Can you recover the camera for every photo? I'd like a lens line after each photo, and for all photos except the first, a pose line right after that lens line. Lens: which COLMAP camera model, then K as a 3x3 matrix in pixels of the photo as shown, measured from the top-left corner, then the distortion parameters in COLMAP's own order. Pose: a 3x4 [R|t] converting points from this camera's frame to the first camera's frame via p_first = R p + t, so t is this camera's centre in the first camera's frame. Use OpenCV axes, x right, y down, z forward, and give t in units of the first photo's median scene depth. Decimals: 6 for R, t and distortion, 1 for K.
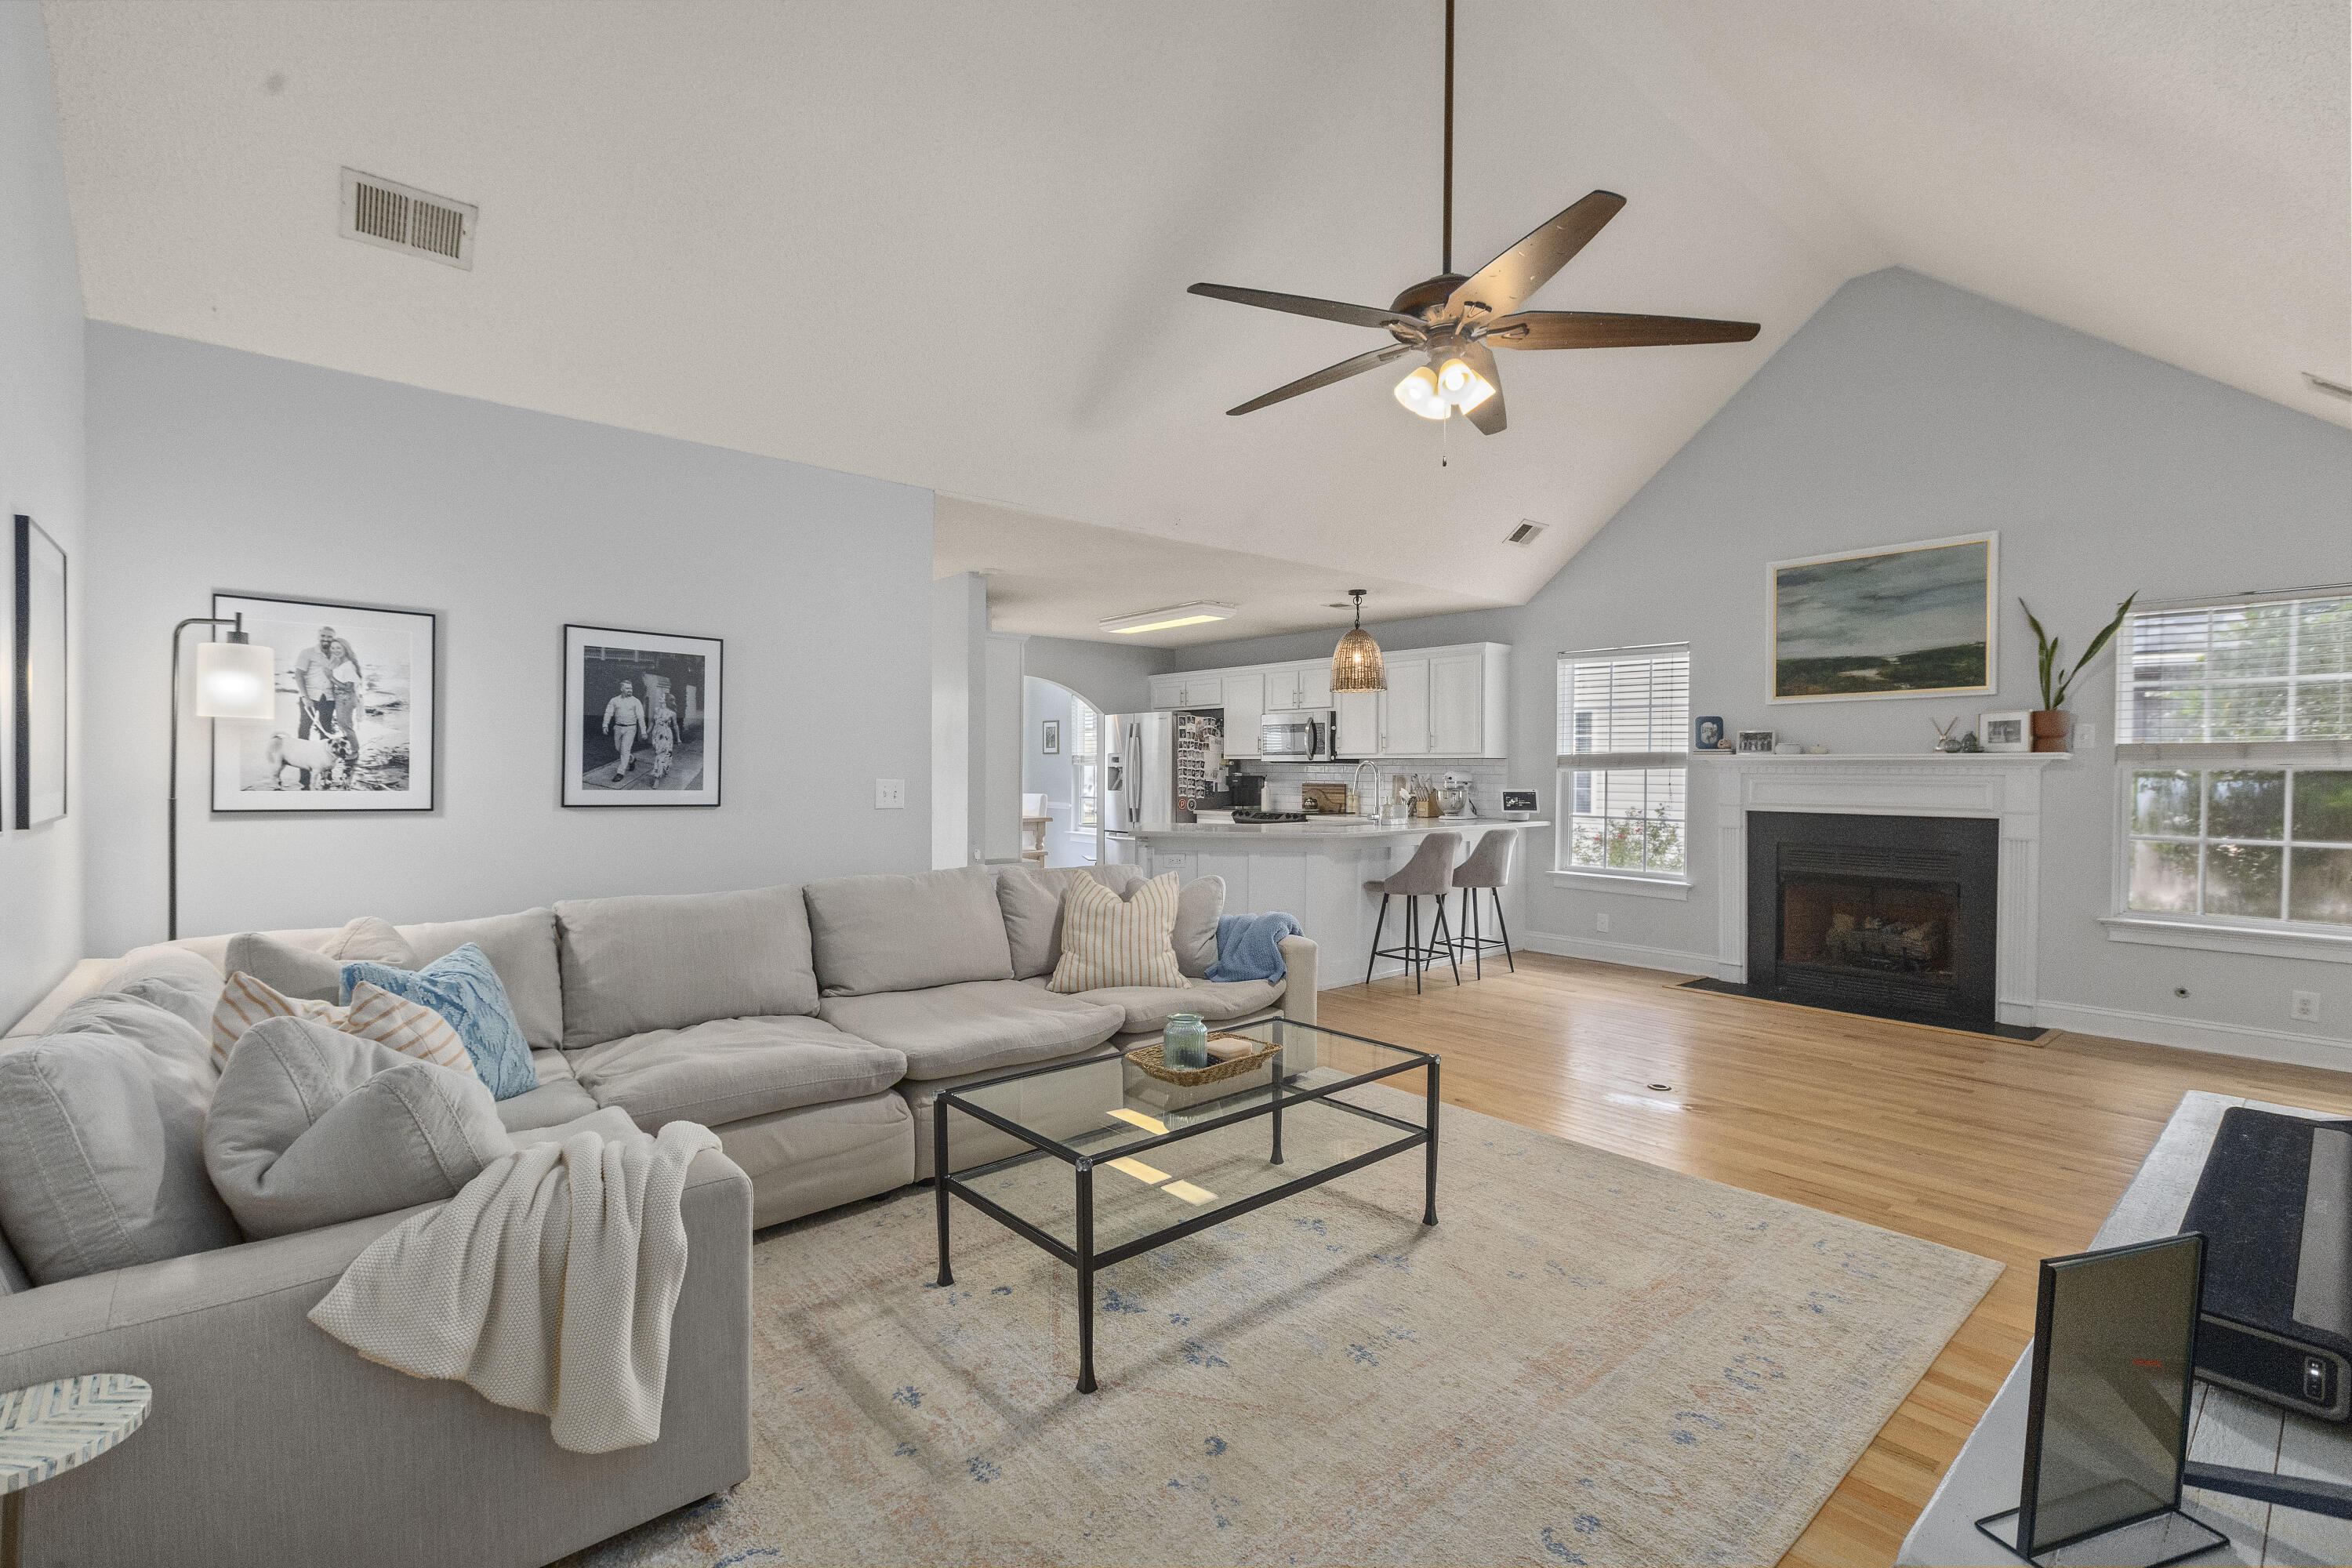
lens RADIAL K [[1063.1, 0, 1176.0], [0, 1063.1, 784.0], [0, 0, 1]] dist [0.001056, 0.000314]
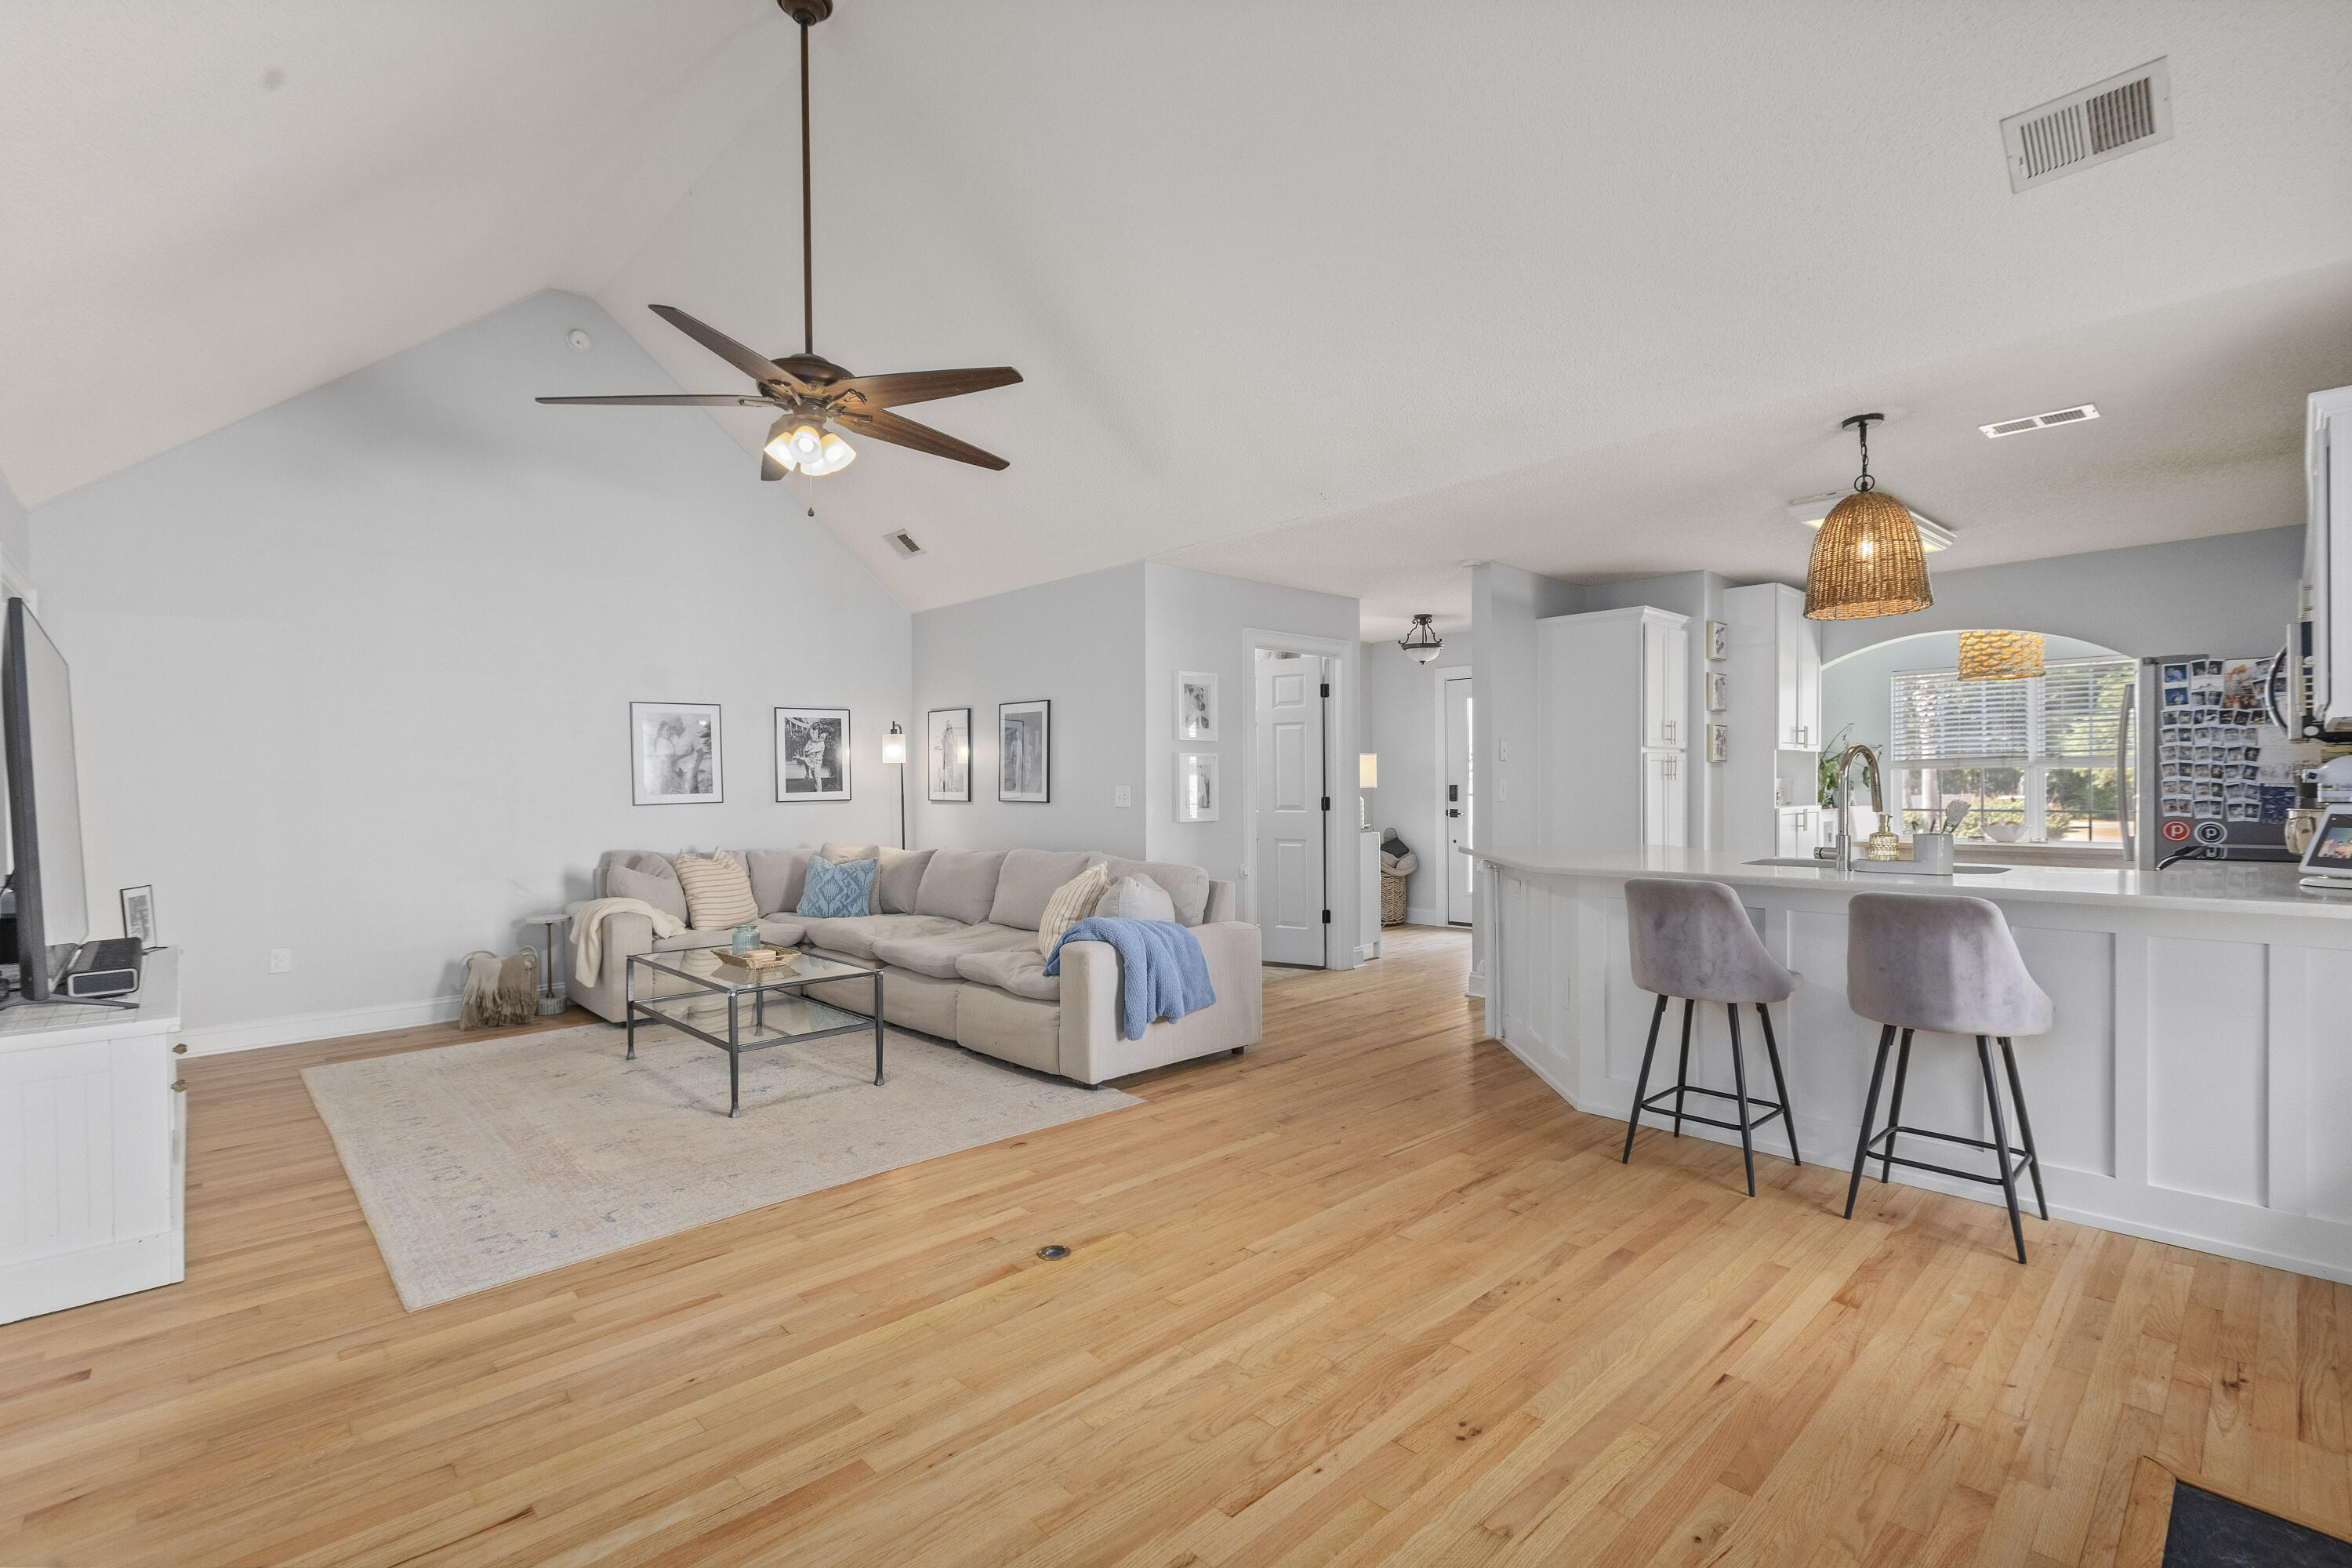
lens RADIAL K [[1063.1, 0, 1176.0], [0, 1063.1, 784.0], [0, 0, 1]] dist [0.001056, 0.000314]
pose [[0.032149, -0.007913, -0.999452, 1.441301], [-0.004442, 0.999958, -0.008060, 0.005432], [0.999473, 0.004699, 0.032113, 1.367738]]
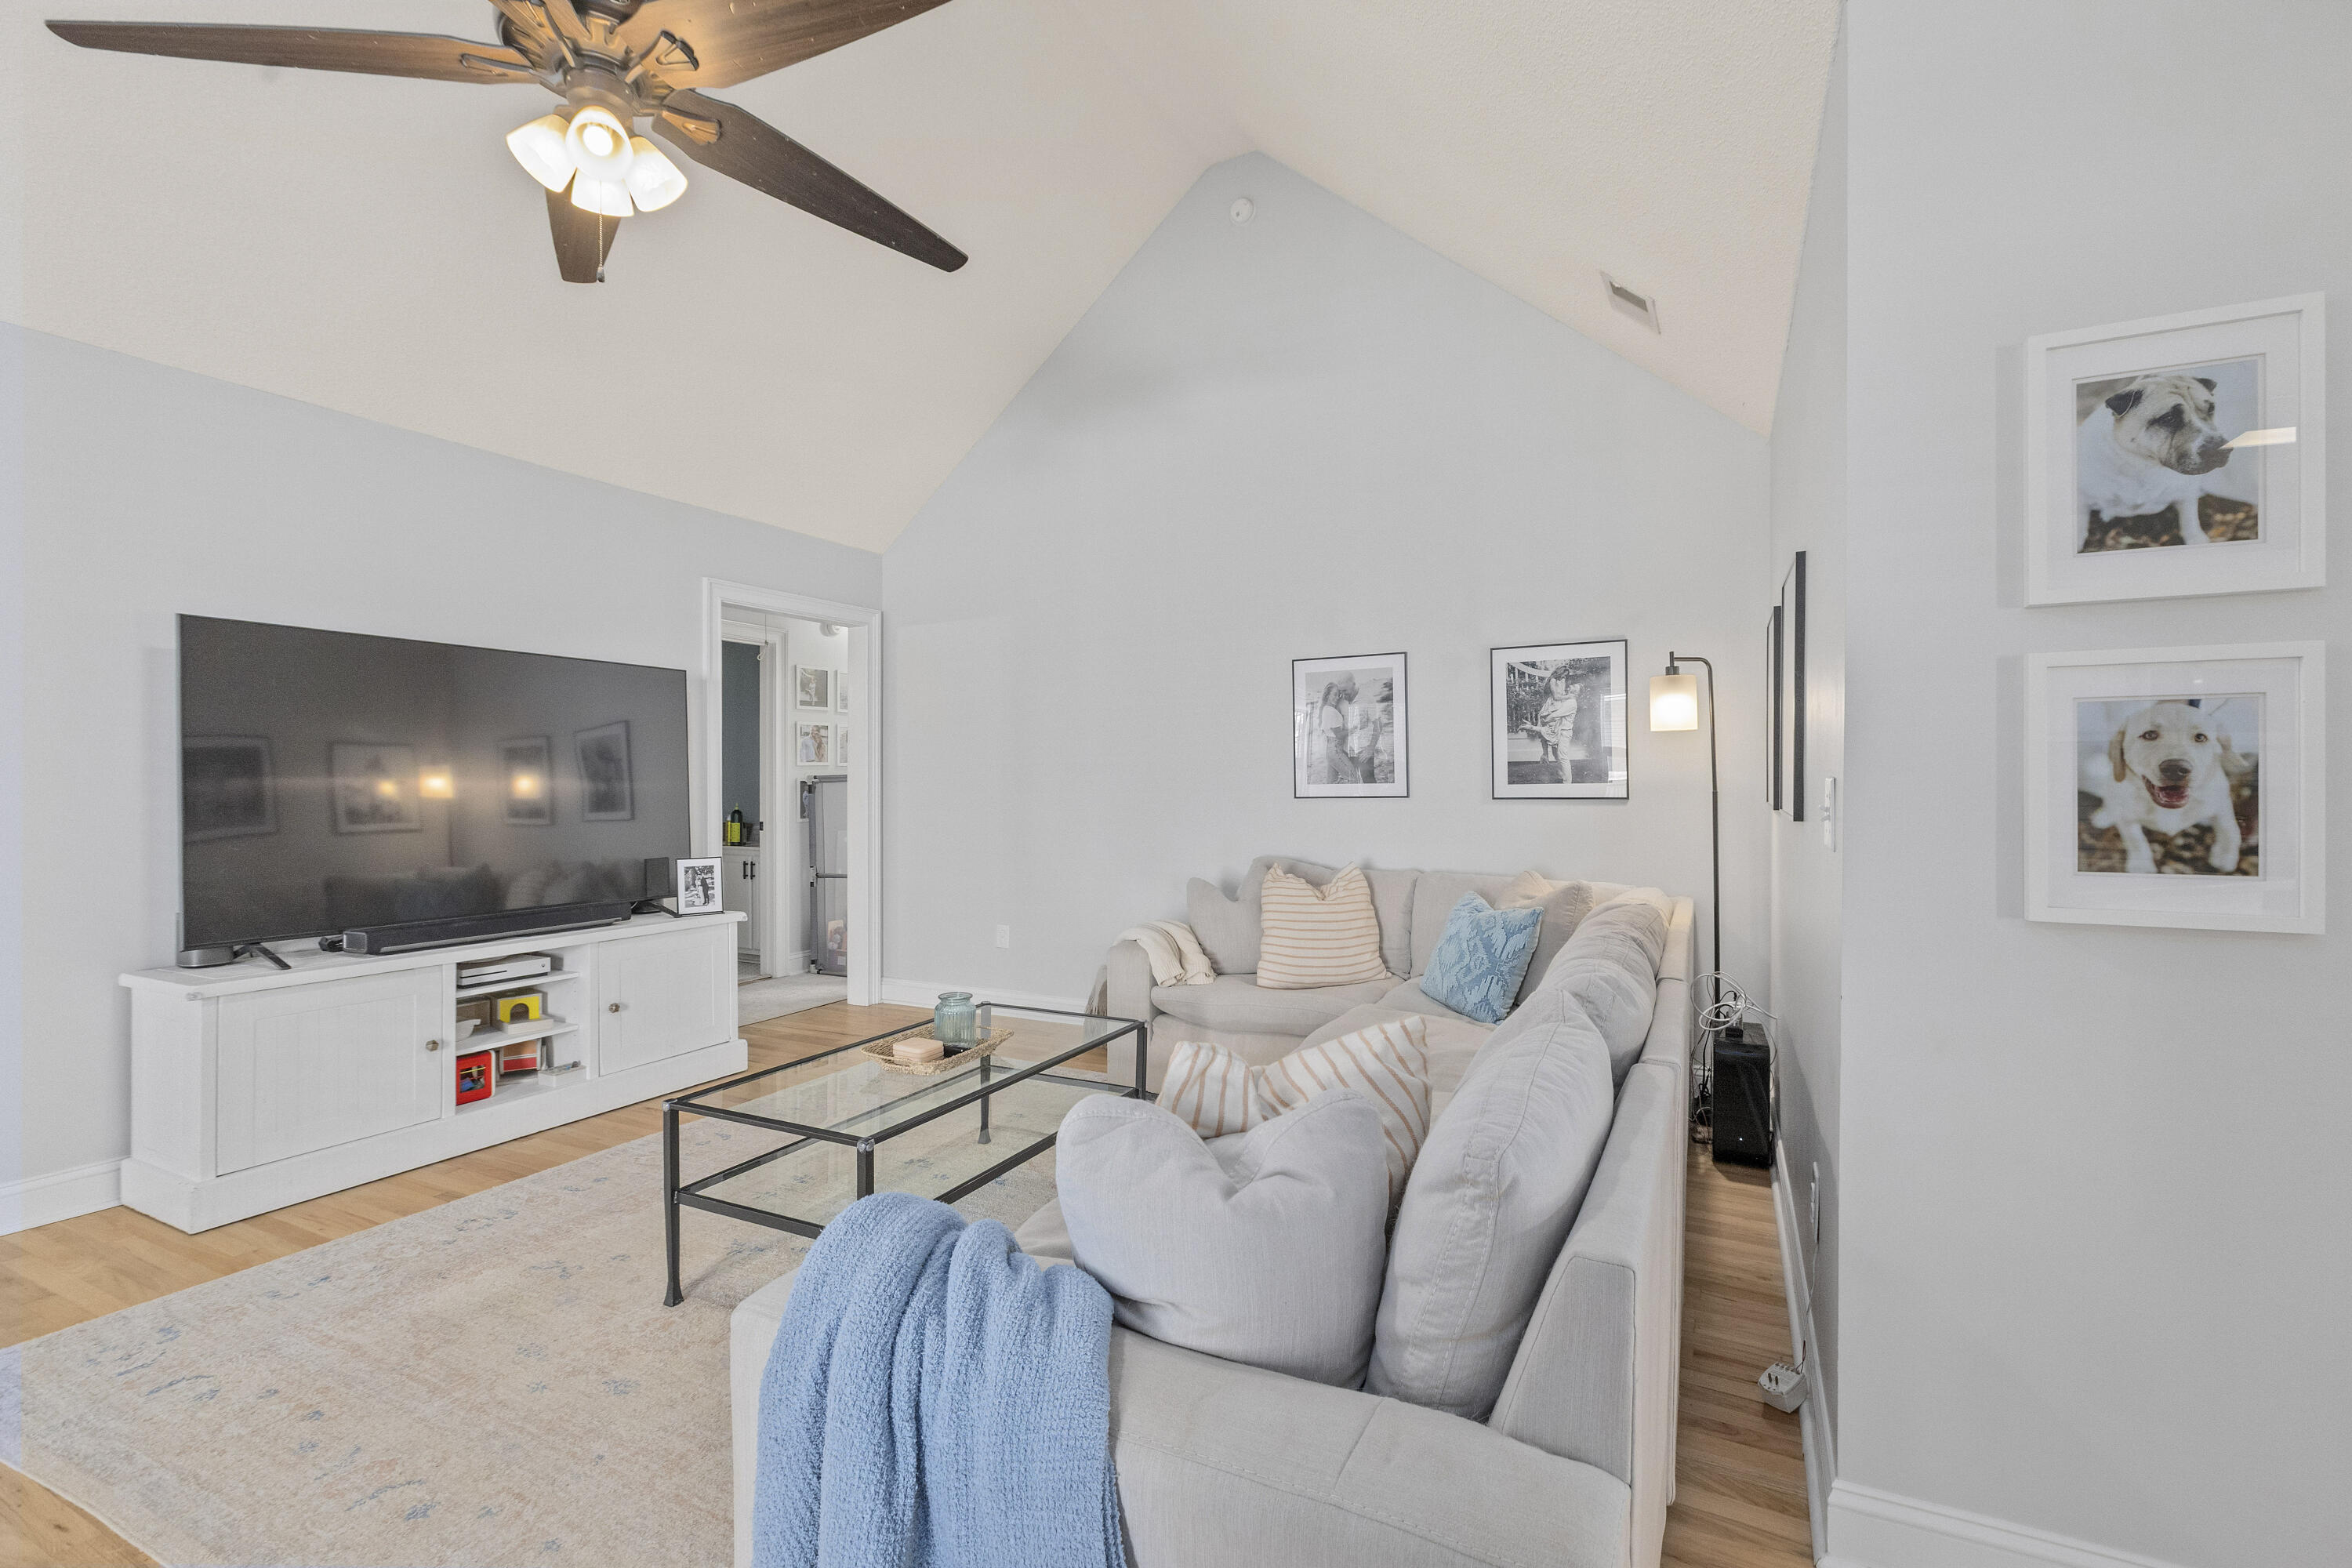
lens RADIAL K [[1059.8, 0, 1172.6], [0, 1059.8, 772.3], [0, 0, 1]] dist [0.001632, 0.000954]
pose [[-0.933068, -0.008684, -0.359595, 0.159735], [-0.012364, 0.999892, 0.007935, -0.010740], [0.359487, 0.011850, -0.933075, 1.730995]]
